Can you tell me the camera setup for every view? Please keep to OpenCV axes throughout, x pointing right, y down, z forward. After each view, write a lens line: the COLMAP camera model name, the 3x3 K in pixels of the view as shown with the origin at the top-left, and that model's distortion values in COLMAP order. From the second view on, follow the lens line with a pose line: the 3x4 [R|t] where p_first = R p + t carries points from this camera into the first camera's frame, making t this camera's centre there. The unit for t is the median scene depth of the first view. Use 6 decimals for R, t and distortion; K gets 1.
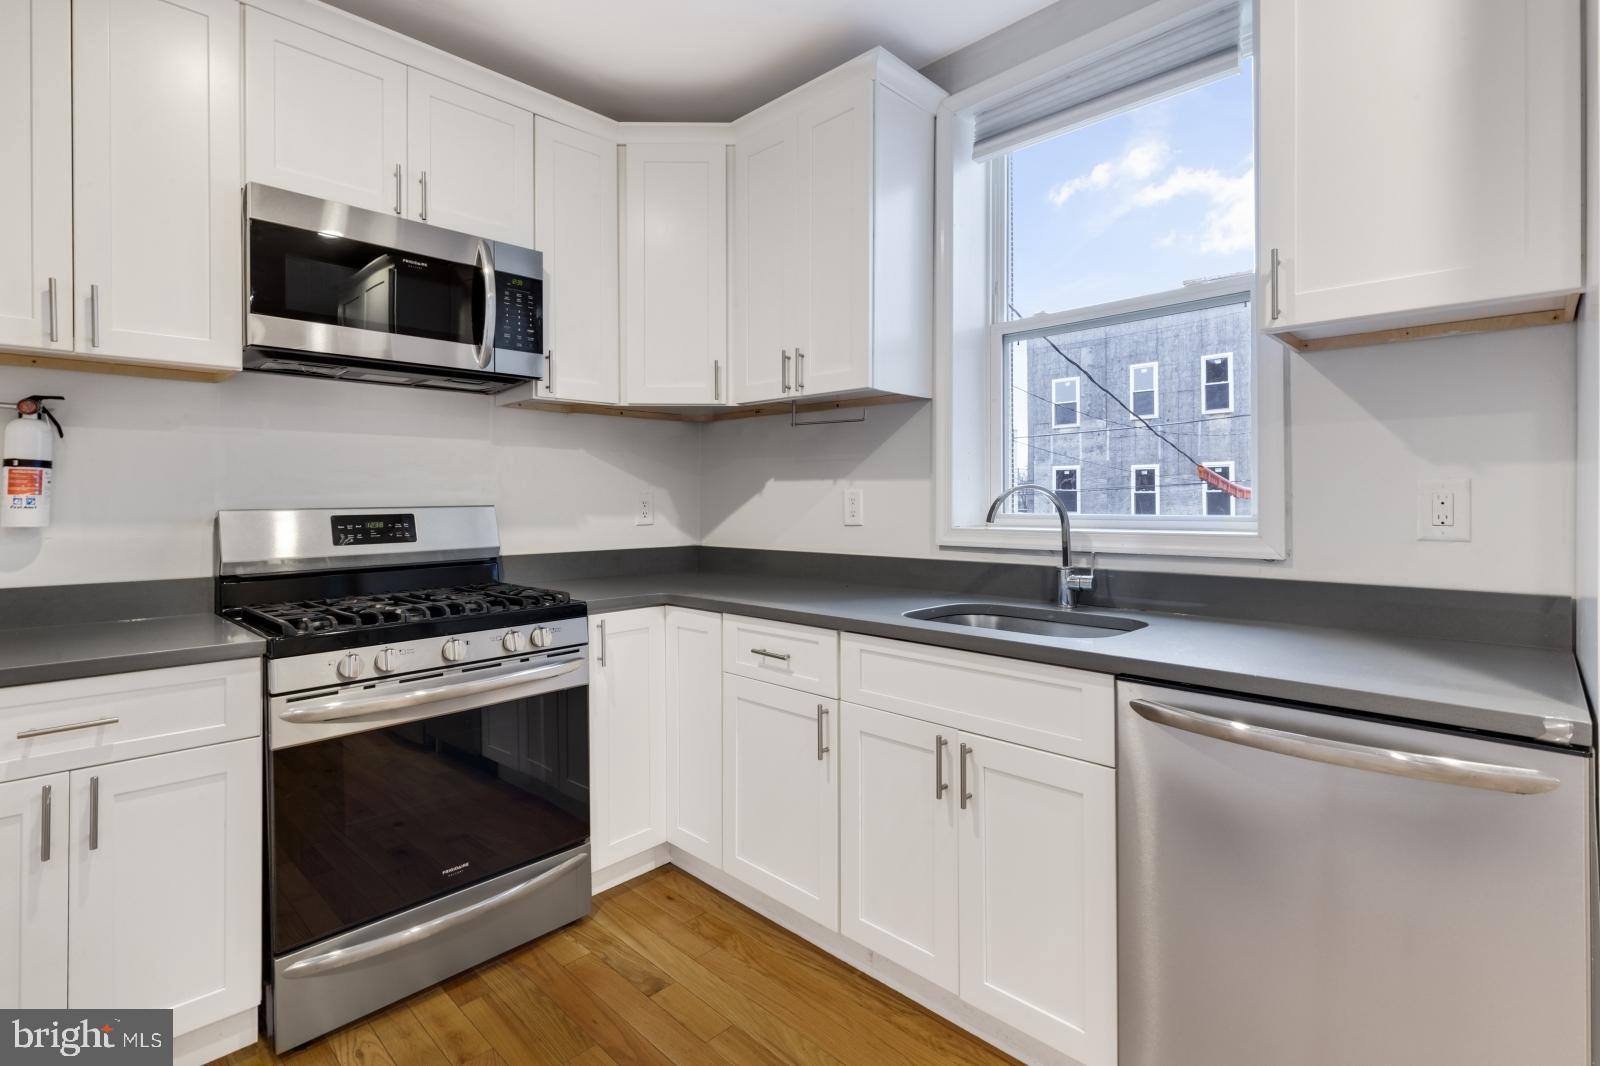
lens RADIAL K [[758.0, 0, 805.1], [0, 758.0, 496.6], [0, 0, 1]] dist [-0.000108, -0.001708]
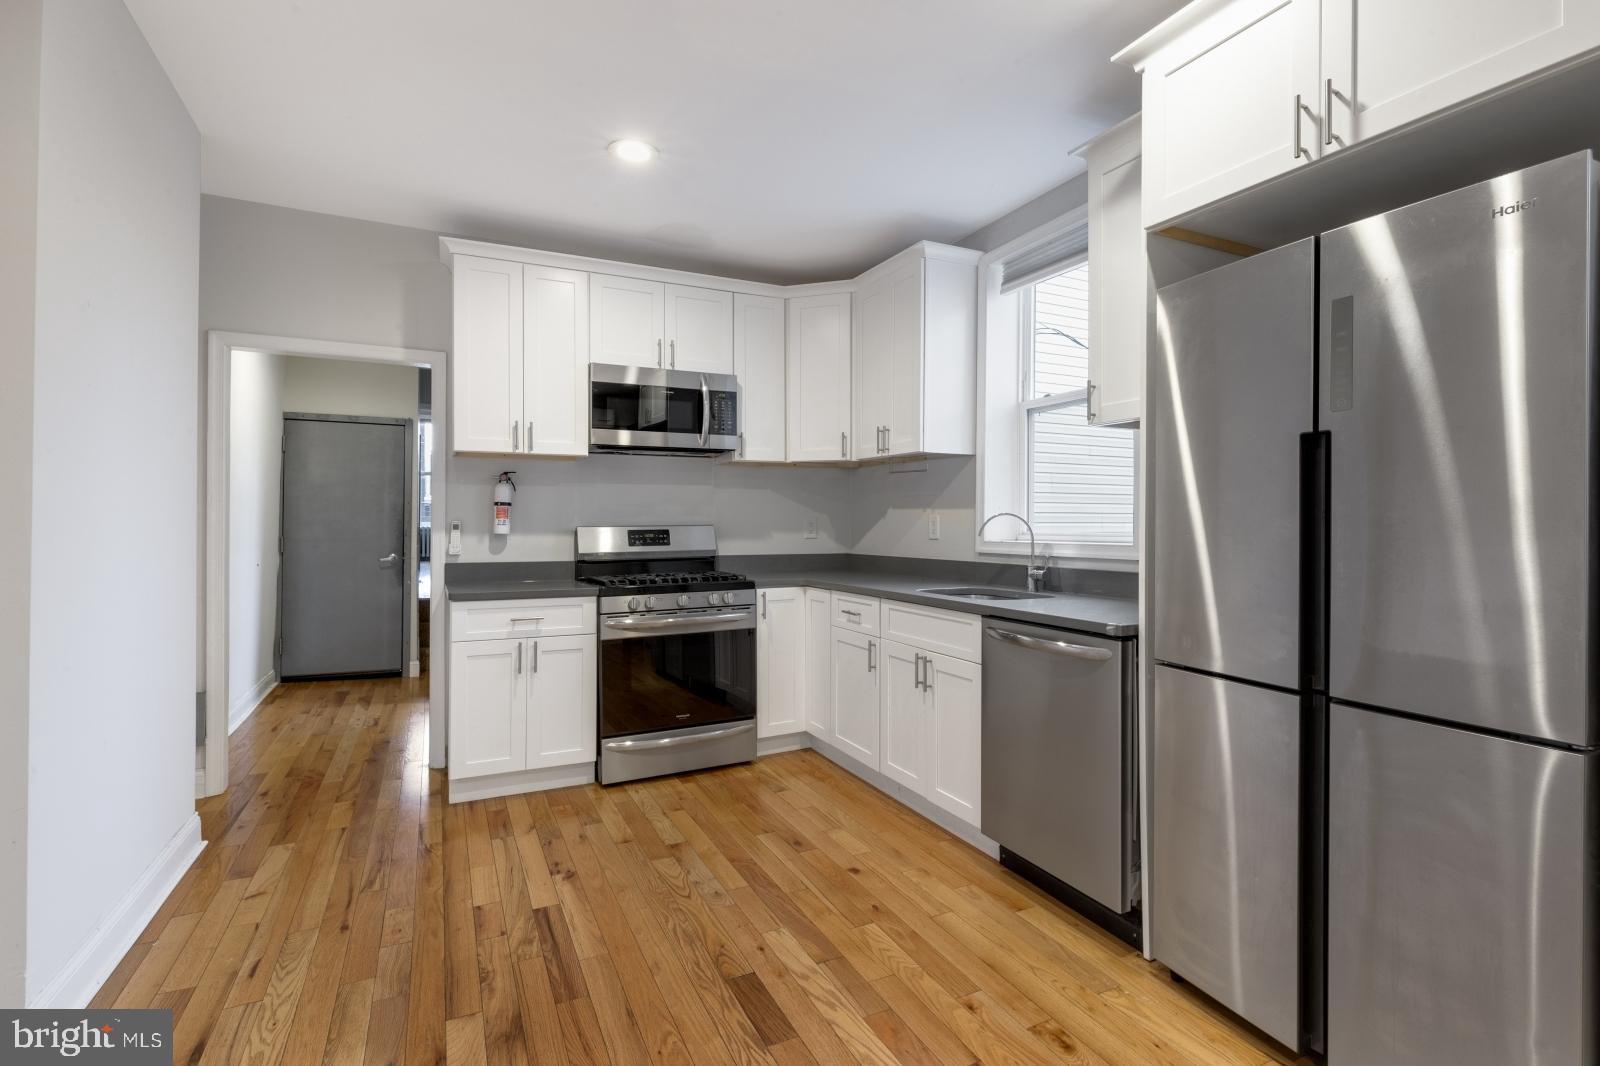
lens RADIAL K [[753.1, 0, 801.4], [0, 753.1, 514.9], [0, 0, 1]] dist [-0.001023, -0.000654]
pose [[0.941224, -0.000376, -0.337784, 0.389080], [-0.001180, 0.999990, -0.004400, -0.003810], [0.337782, 0.004540, 0.941213, -0.578443]]
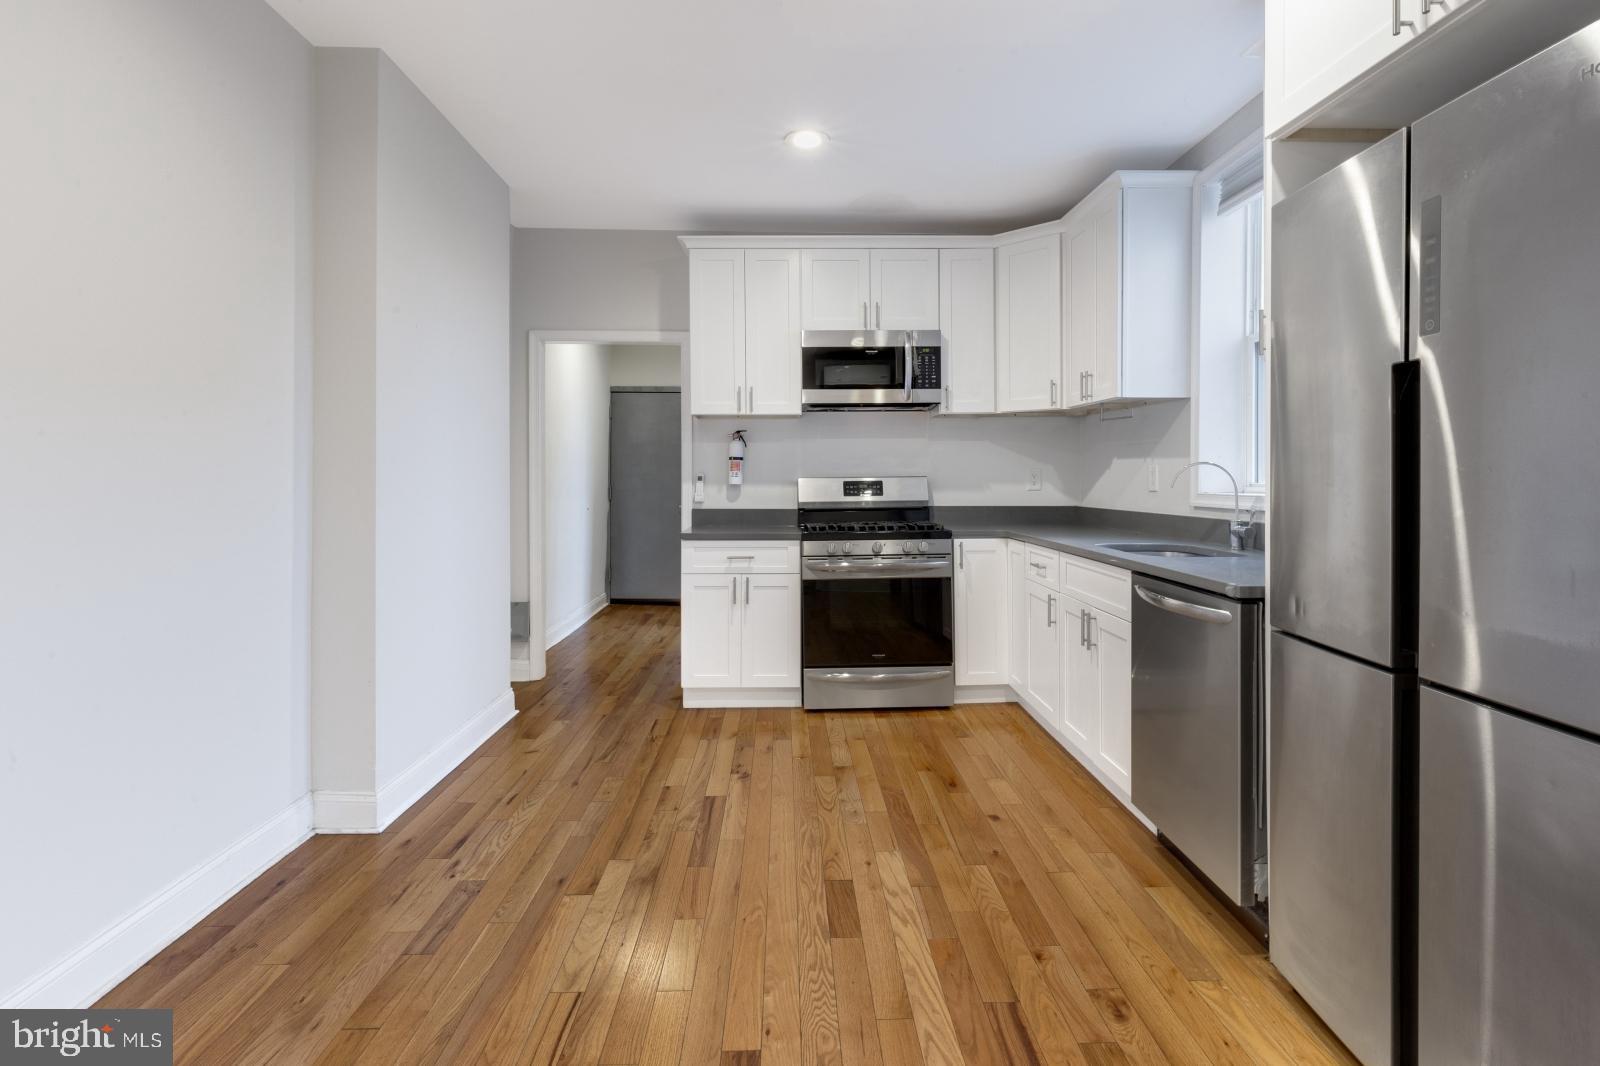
lens RADIAL K [[758.5, 0, 796.8], [0, 758.5, 473.2], [0, 0, 1]] dist [0.001641, -0.000550]
pose [[0.715967, -0.001568, -0.698133, 0.682247], [0.004402, 0.999988, 0.002269, -0.000683], [0.698121, -0.004698, 0.715965, -0.513356]]
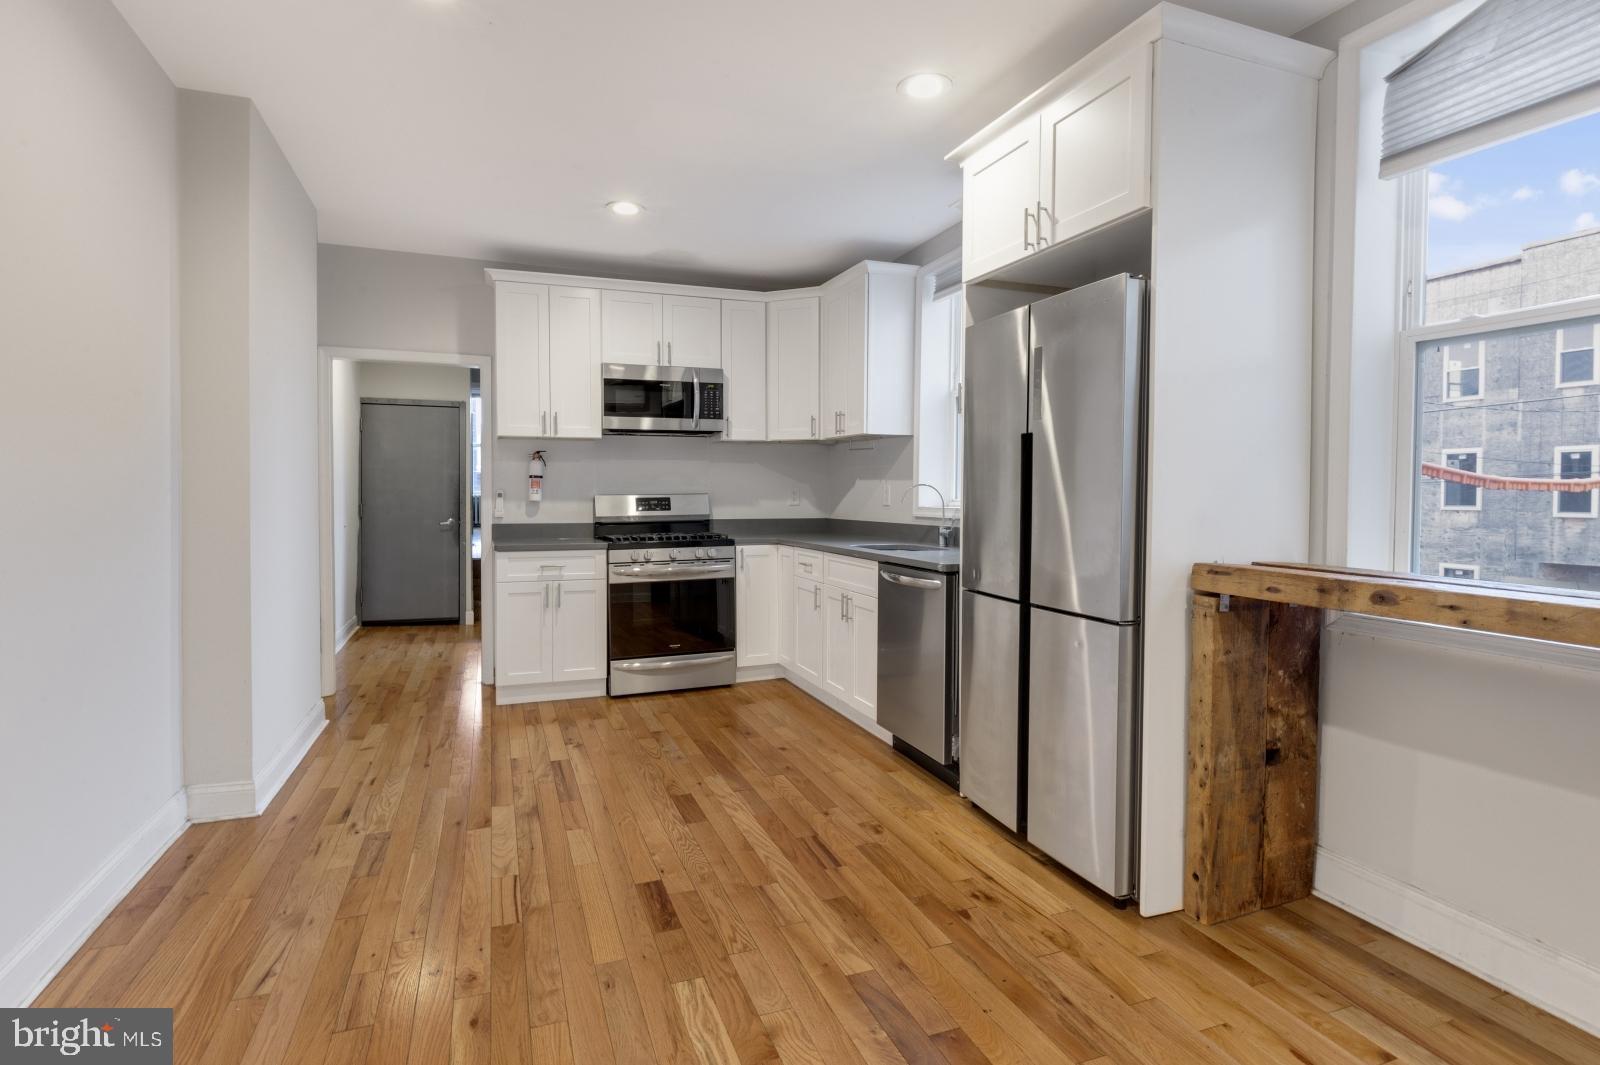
lens RADIAL K [[799.9, 0, 785.5], [0, 799.9, 504.3], [0, 0, 1]] dist [0.000515, -0.000668]
pose [[0.904348, 0.009605, -0.426687, 0.790944], [-0.000053, 0.999749, 0.022391, -0.008545], [0.426795, -0.020227, 0.904122, -0.957240]]
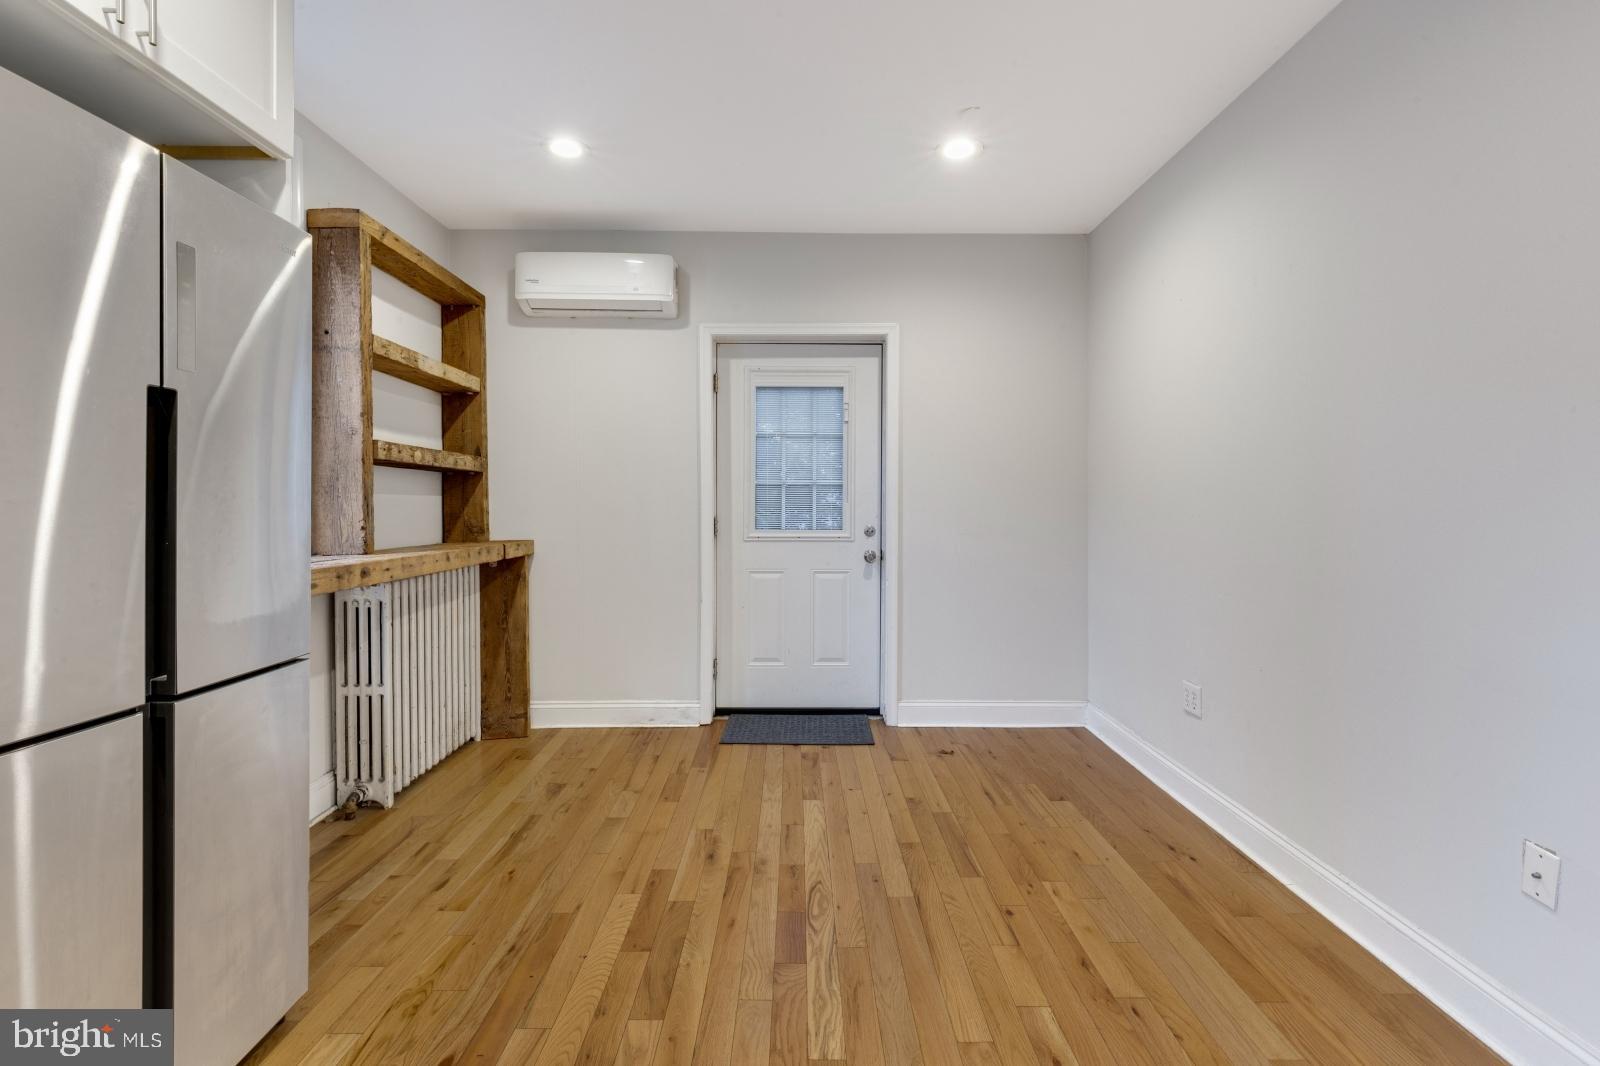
lens RADIAL K [[758.0, 0, 805.1], [0, 758.0, 496.6], [0, 0, 1]] dist [-0.000108, -0.001708]
pose [[-0.707135, -0.001432, 0.707077, -0.185791], [-0.008213, 0.999947, -0.006188, -0.000284], [-0.707031, -0.010183, -0.707110, 0.329508]]
